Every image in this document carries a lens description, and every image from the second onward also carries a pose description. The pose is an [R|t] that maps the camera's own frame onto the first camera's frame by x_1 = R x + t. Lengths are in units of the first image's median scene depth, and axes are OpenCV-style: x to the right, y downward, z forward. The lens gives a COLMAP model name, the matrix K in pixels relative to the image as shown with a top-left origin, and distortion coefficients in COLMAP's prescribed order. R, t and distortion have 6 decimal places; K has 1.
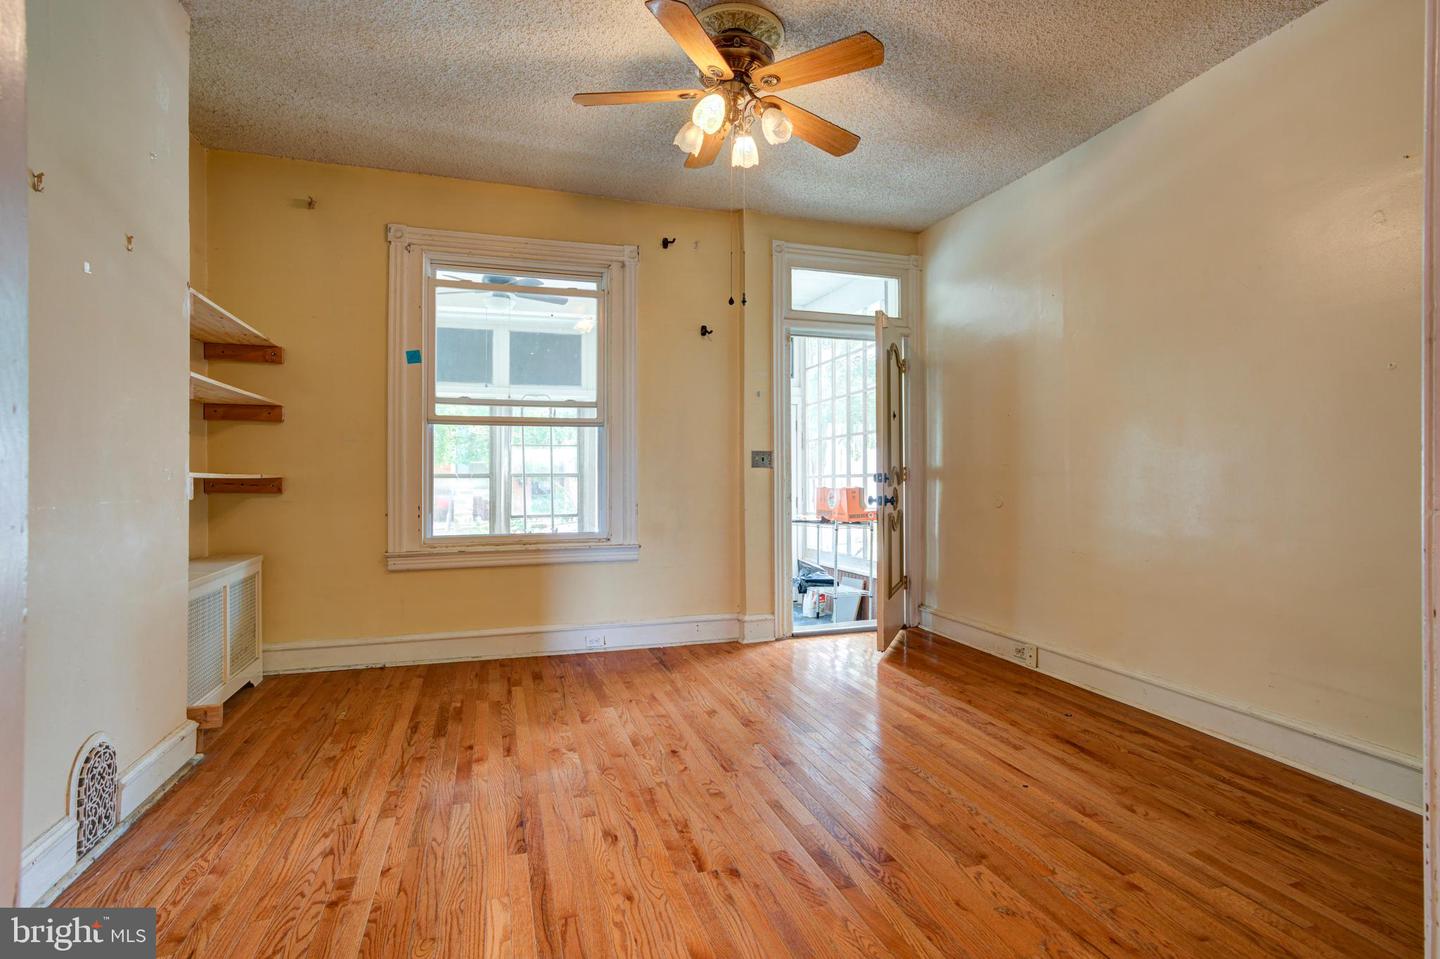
lens RADIAL K [[709.0, 0, 729.7], [0, 709.0, 464.7], [0, 0, 1]] dist [-0.023354, 0.023204]
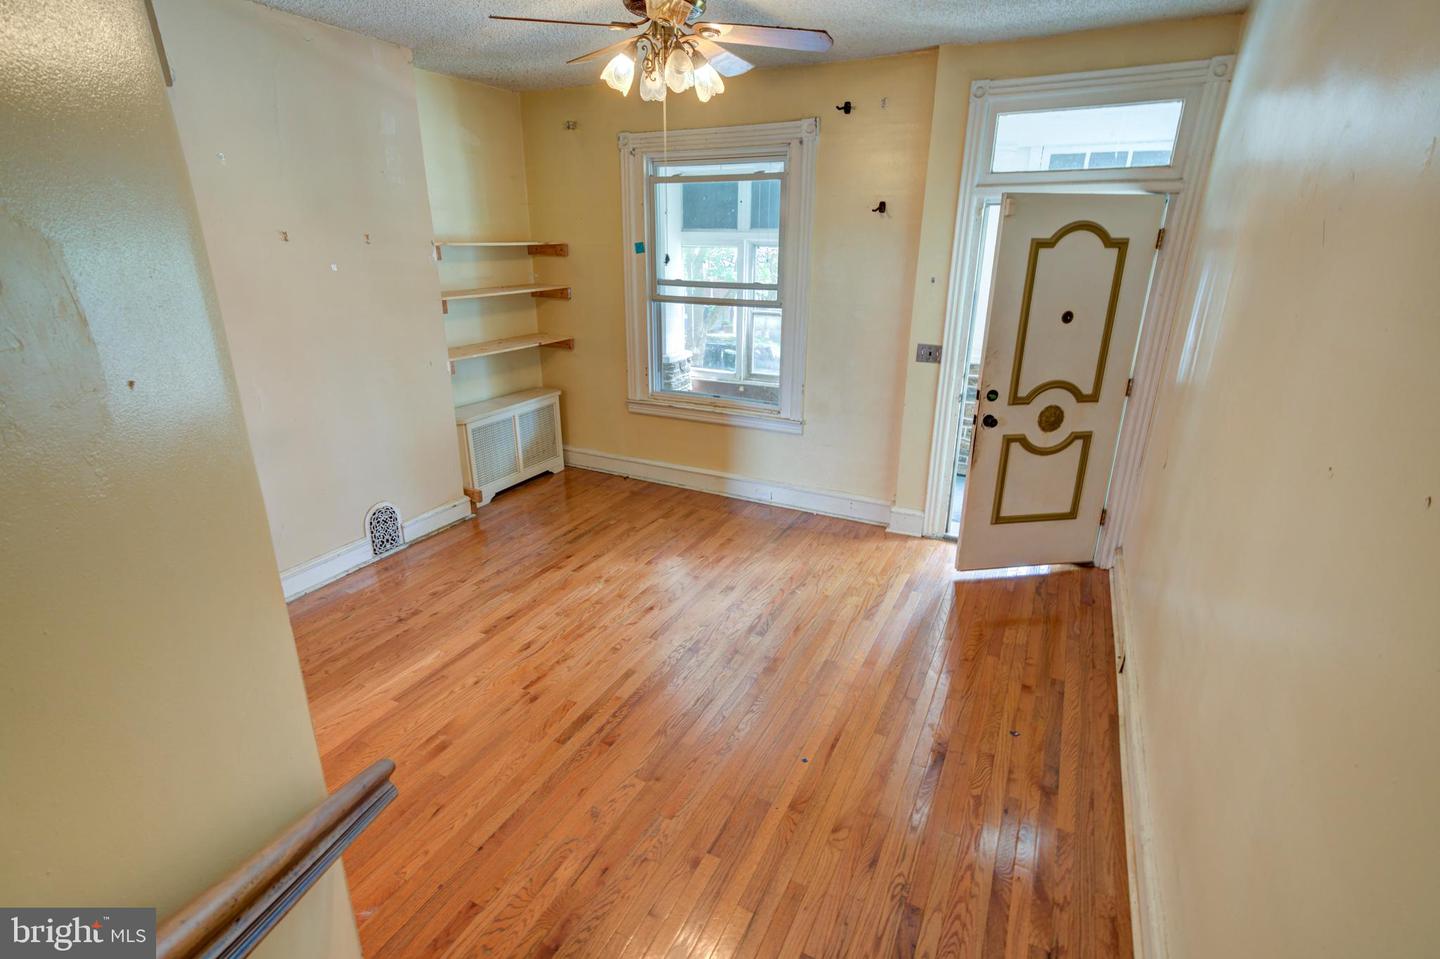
lens RADIAL K [[690.8, 0, 709.3], [0, 690.8, 474.8], [0, 0, 1]] dist [0.000848, 0.001597]
pose [[0.701105, 0.236578, -0.672668, 0.629960], [0.002733, 0.942458, 0.334313, -0.207309], [0.713053, -0.236227, 0.660115, 0.211477]]
